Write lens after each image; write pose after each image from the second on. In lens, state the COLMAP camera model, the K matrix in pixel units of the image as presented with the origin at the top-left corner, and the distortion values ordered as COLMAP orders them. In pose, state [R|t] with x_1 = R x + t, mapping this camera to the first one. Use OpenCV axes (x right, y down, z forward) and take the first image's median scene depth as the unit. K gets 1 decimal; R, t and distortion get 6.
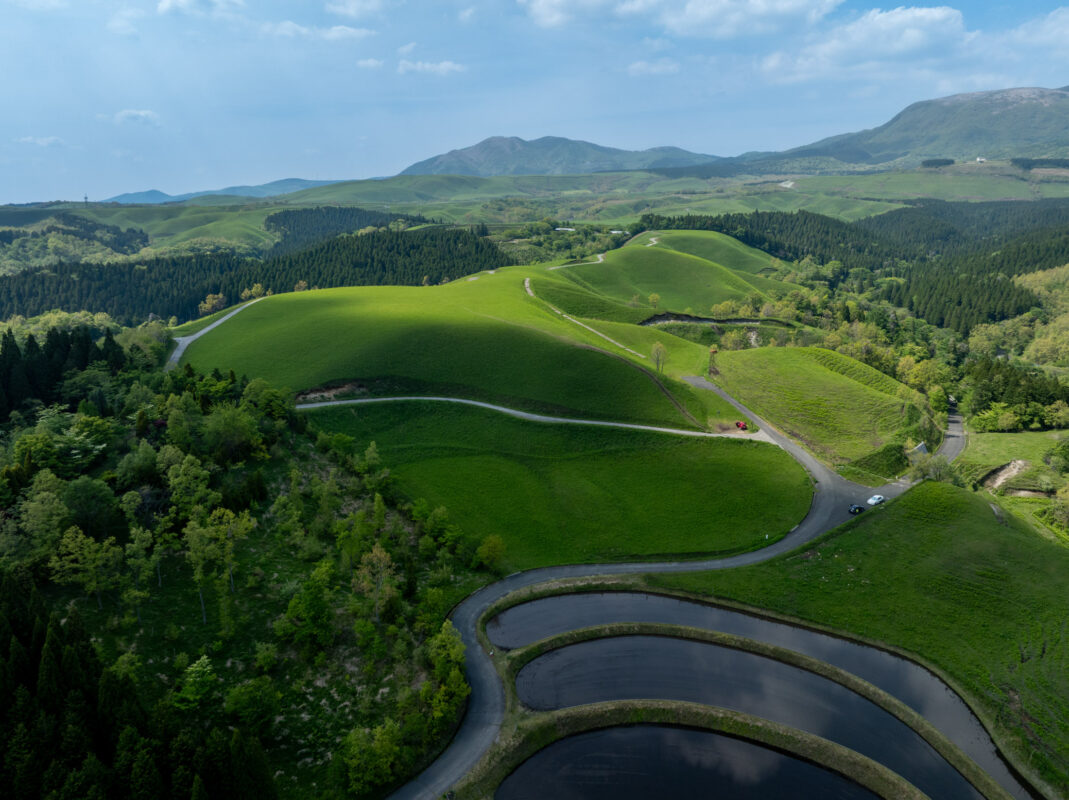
lens RADIAL K [[755.6, 0, 534.5], [0, 755.6, 400.0], [0, 0, 1]] dist [-0.043324, 0.013848]
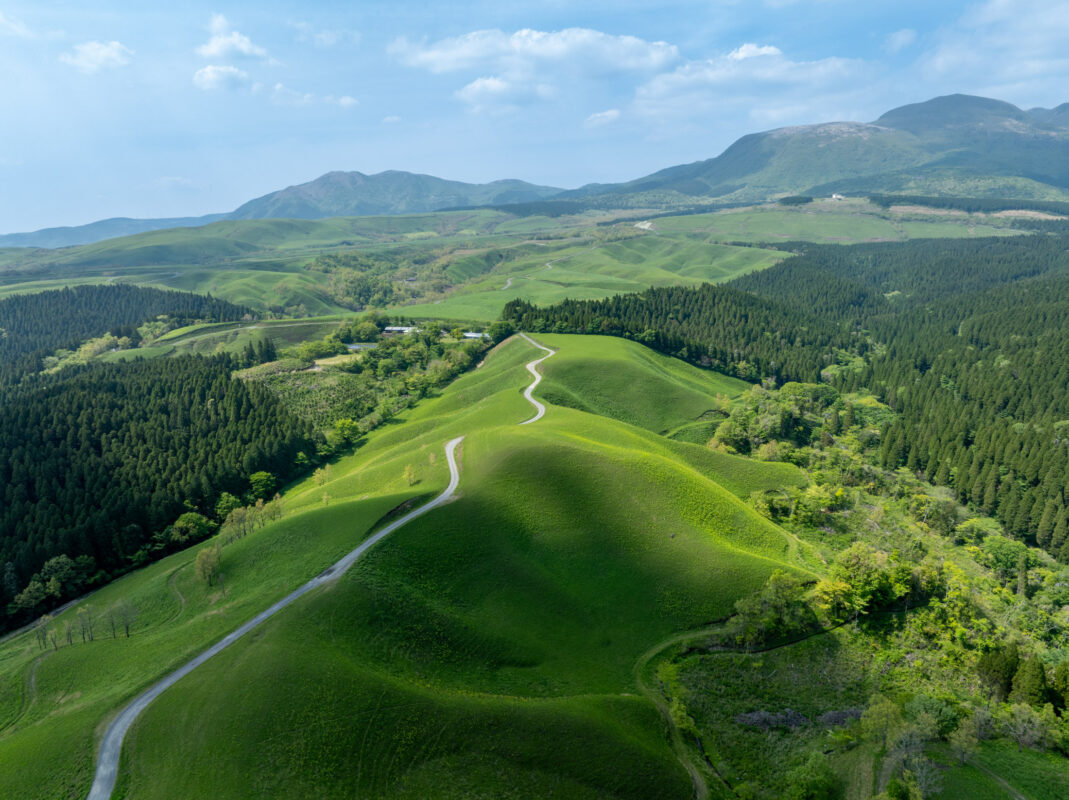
lens RADIAL K [[707.1, 0, 534.5], [0, 707.1, 400.0], [0, 0, 1]] dist [-0.006120, -0.057629]
pose [[0.979207, -0.069407, 0.190619, 0.018763], [0.072549, 0.997319, -0.009549, -0.078944], [-0.189446, 0.023180, 0.981618, 0.179115]]
